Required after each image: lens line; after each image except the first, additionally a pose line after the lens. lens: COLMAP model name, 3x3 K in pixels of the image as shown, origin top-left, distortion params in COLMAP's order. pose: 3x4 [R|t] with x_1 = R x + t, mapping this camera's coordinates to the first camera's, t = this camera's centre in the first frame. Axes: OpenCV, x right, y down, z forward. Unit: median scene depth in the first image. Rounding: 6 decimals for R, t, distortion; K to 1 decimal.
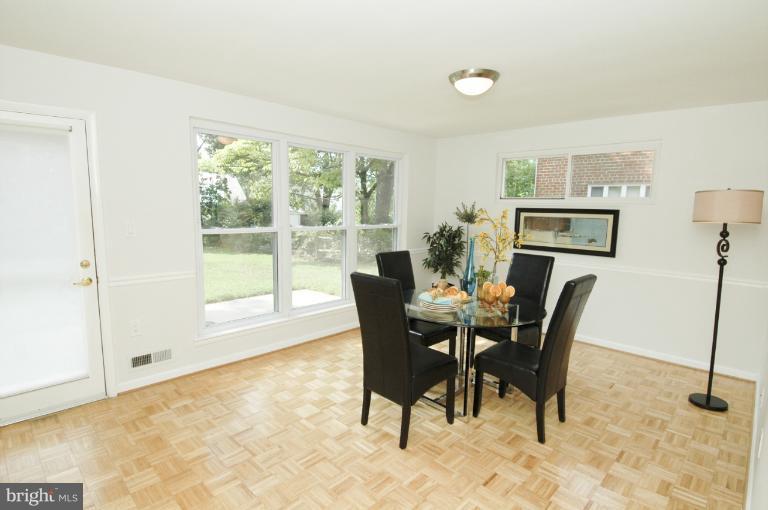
lens RADIAL K [[399.9, 0, 366.7], [0, 399.9, 252.9], [0, 0, 1]] dist [-0.001092, -0.022193]
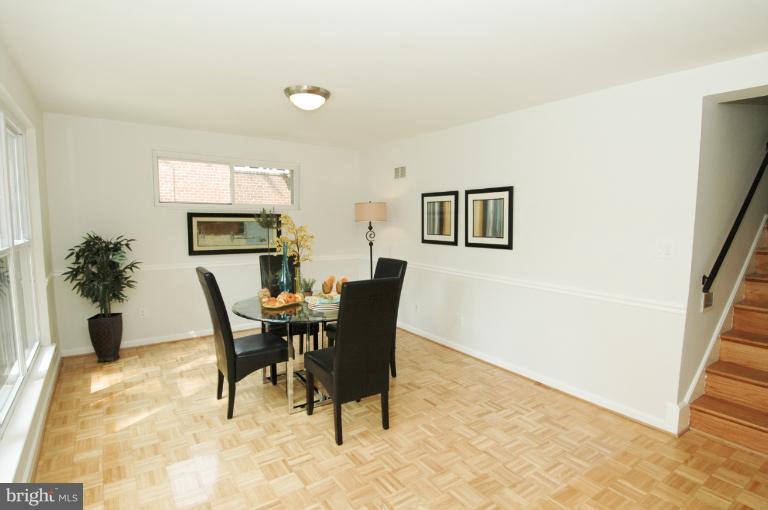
lens RADIAL K [[401.3, 0, 380.3], [0, 401.3, 255.9], [0, 0, 1]] dist [0.064182, -0.062594]
pose [[0.168072, -0.105974, 0.980062, -0.785929], [0.109883, 0.990023, 0.088207, -0.072631], [-0.979631, 0.092867, 0.178040, 0.624437]]
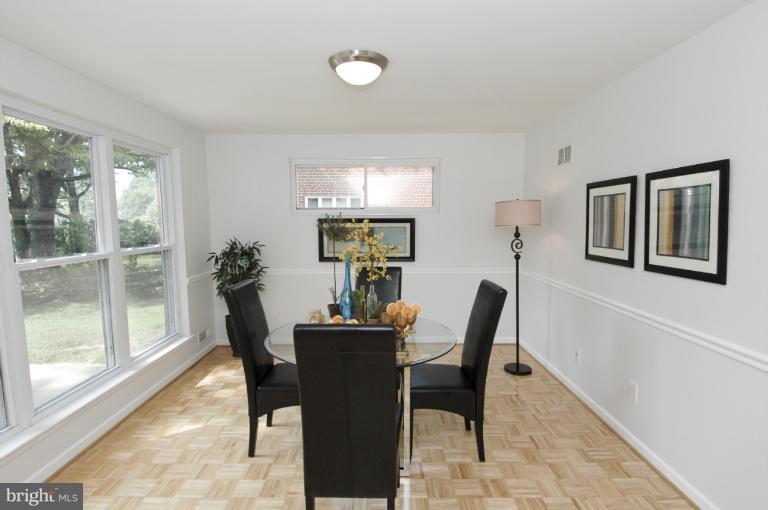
lens RADIAL K [[399.9, 0, 379.6], [0, 399.9, 258.6], [0, 0, 1]] dist [0.053053, -0.059381]
pose [[0.695625, -0.088361, 0.712951, -0.319425], [0.098743, 0.994748, 0.026943, -0.048213], [-0.711587, 0.051656, 0.700696, 0.389662]]
